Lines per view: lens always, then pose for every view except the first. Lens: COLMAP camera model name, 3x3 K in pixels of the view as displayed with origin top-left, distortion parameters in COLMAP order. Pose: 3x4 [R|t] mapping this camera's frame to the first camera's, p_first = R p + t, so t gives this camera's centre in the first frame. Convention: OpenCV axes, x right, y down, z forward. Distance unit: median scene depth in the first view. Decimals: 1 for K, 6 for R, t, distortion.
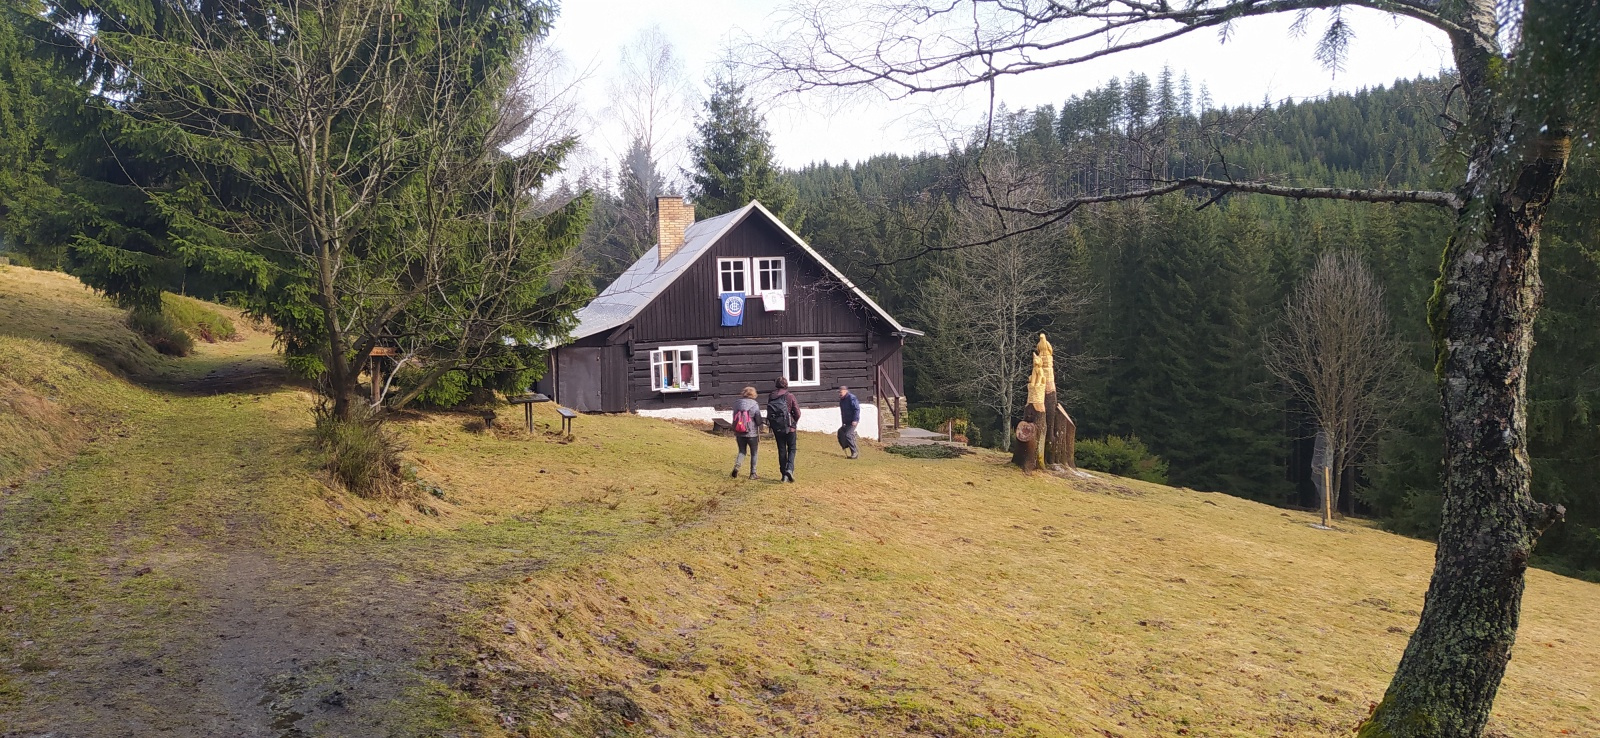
lens RADIAL K [[1161.3, 0, 801.3], [0, 1161.3, 401.7], [0, 0, 1]] dist [0.031304, -0.000497]
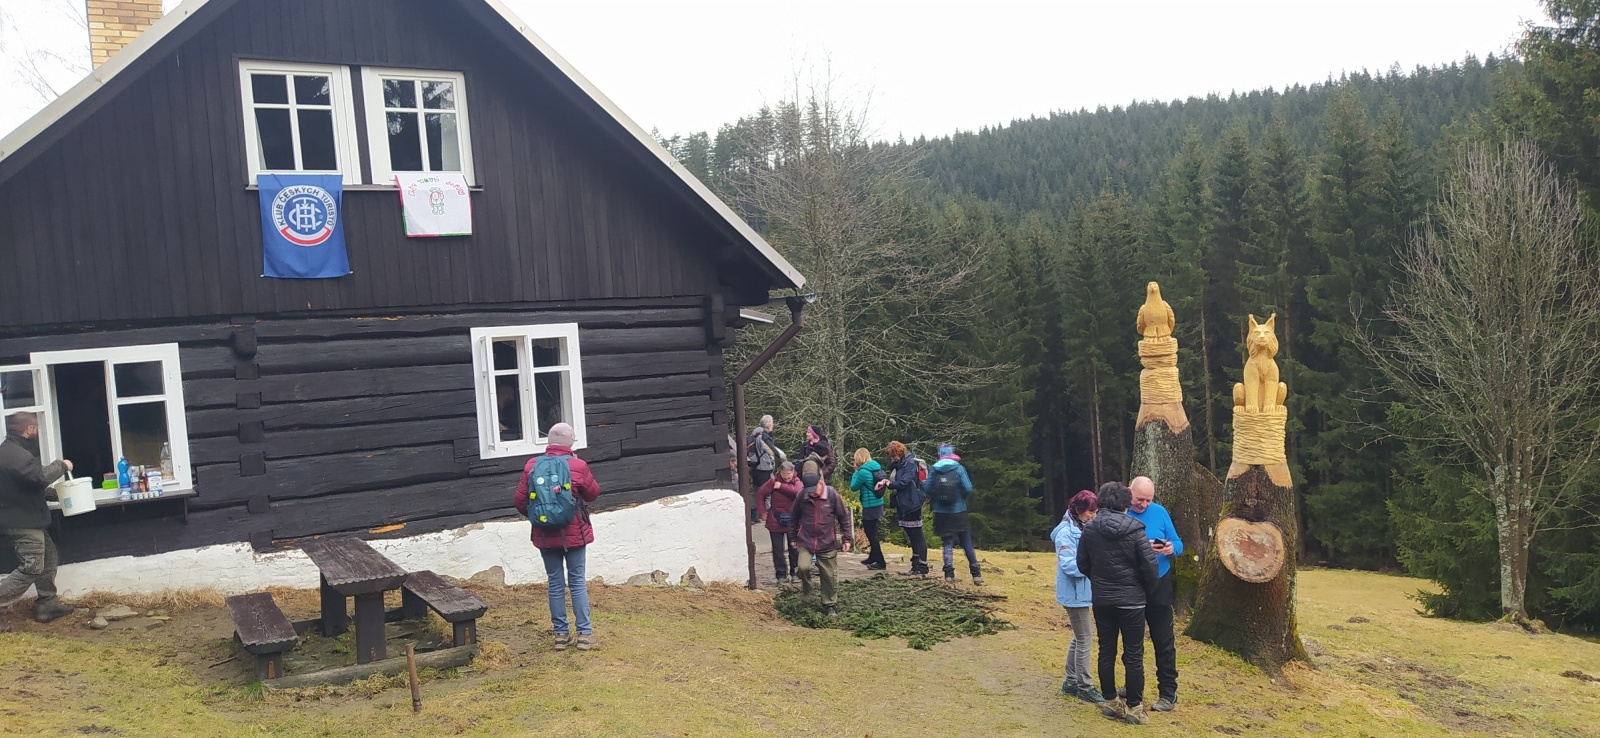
lens RADIAL K [[1161.3, 0, 801.3], [0, 1161.3, 401.7], [0, 0, 1]] dist [0.031304, -0.000497]
pose [[0.954868, -0.051521, 0.292529, -0.024438], [0.061949, 0.997728, -0.026491, -0.015010], [-0.290499, 0.043417, 0.955890, 0.653514]]
